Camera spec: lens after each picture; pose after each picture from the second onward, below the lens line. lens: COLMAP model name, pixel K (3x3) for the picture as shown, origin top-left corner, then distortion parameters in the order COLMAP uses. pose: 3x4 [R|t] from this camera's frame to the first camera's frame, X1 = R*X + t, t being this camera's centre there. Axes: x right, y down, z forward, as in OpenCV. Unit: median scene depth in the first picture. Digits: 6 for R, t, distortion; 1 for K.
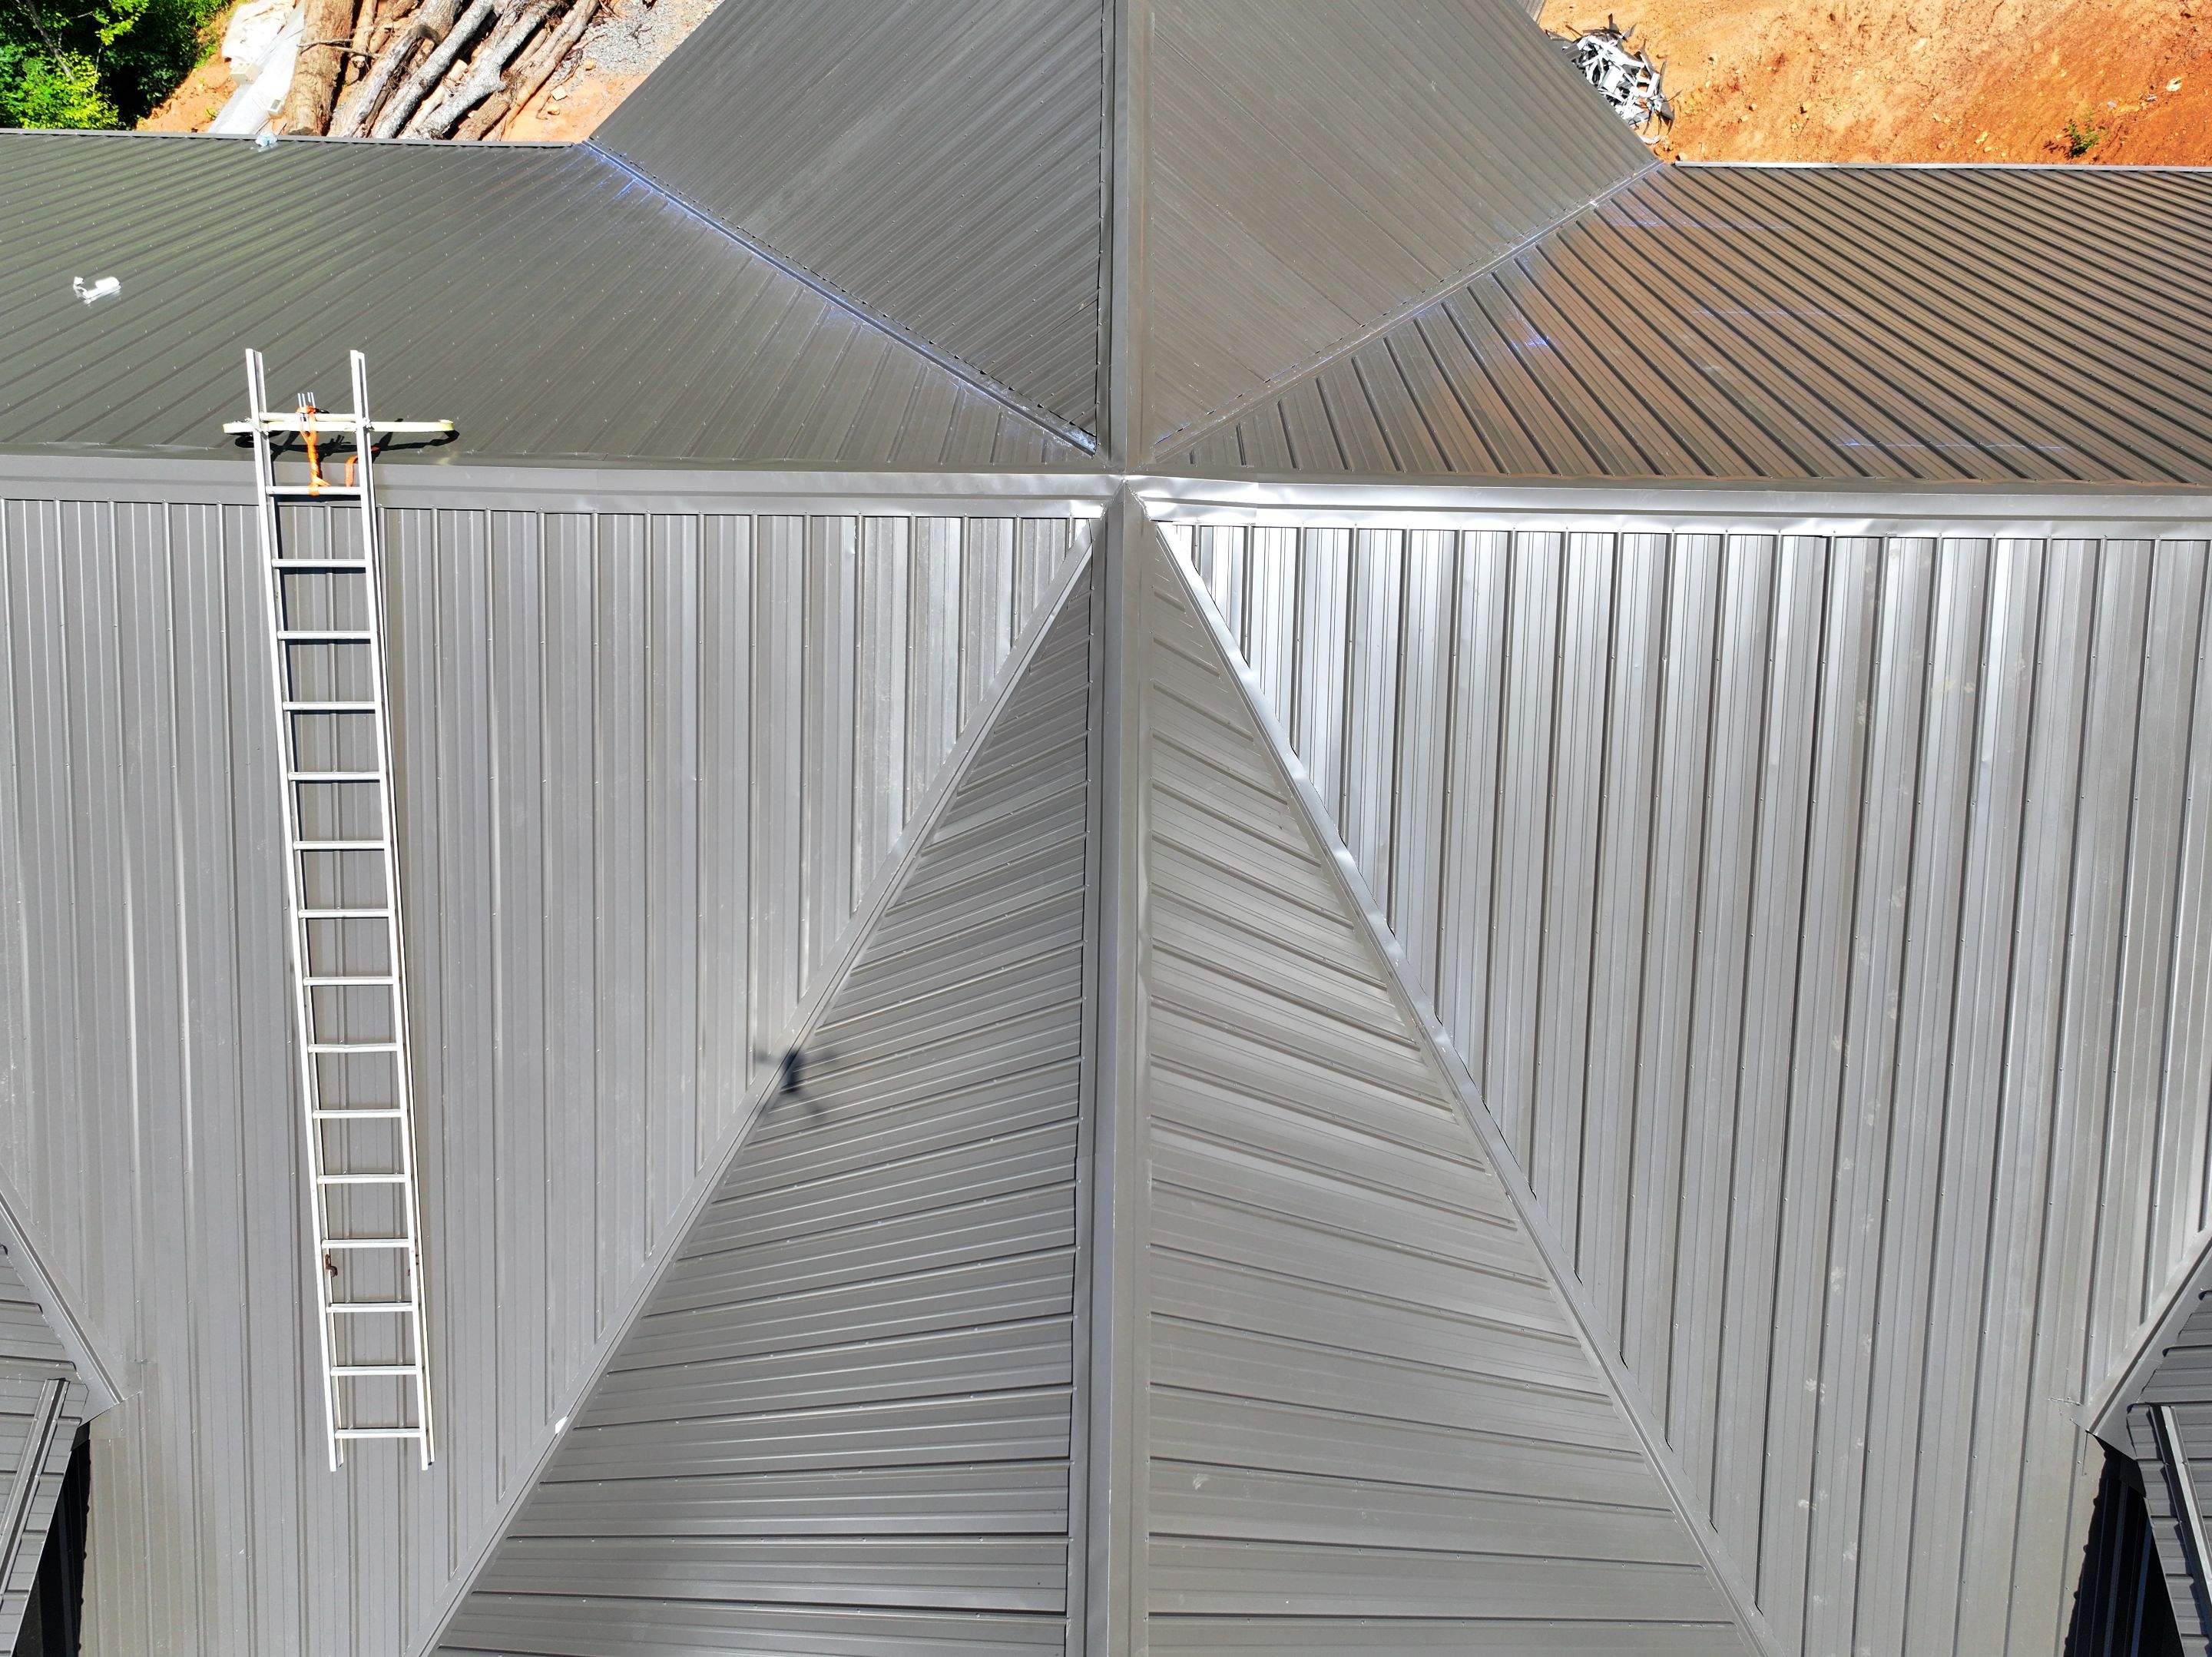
lens RADIAL K [[1550.3, 0, 1106.0], [0, 1550.3, 828.5], [0, 0, 1]] dist [-0.001271, 0.016296]
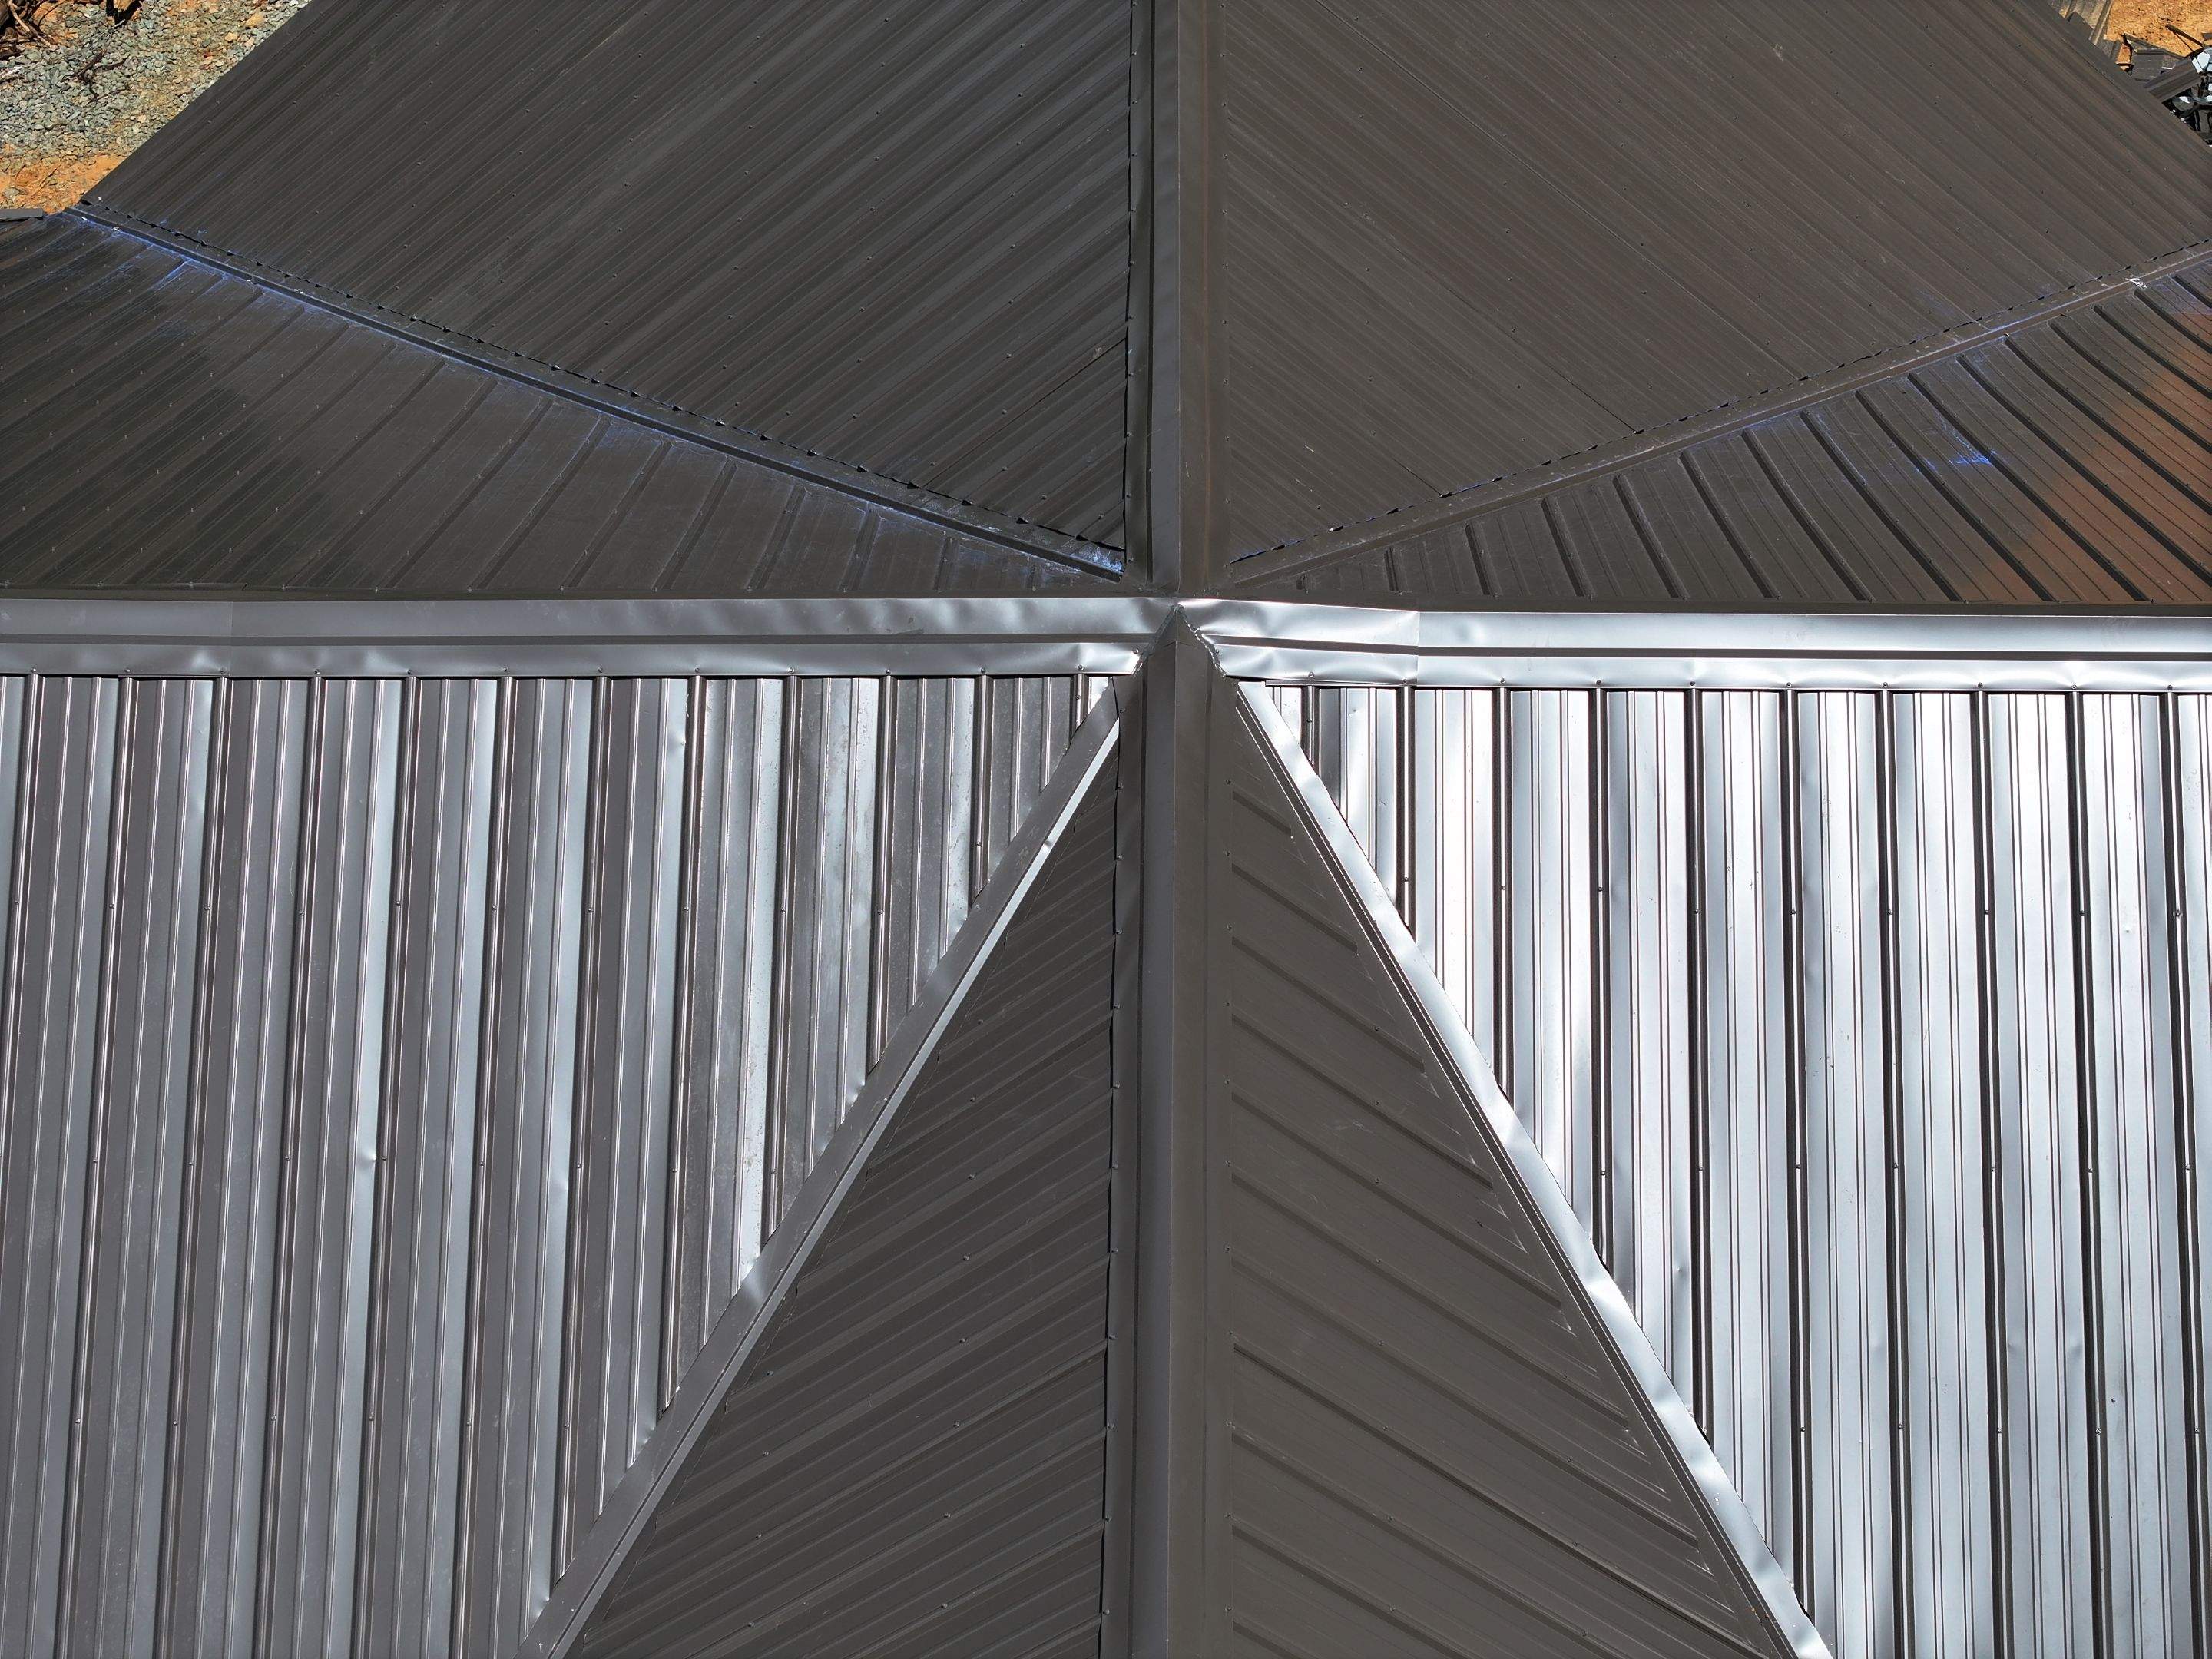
lens RADIAL K [[4424.2, 0, 1139.7], [0, 4424.2, 835.9], [0, 0, 1]] dist [-0.255525, 1.472638]
pose [[0.999941, -0.010082, -0.004137, 0.004175], [0.008298, 0.950478, -0.310682, 0.327234], [0.007065, 0.310629, 0.950505, -0.452443]]
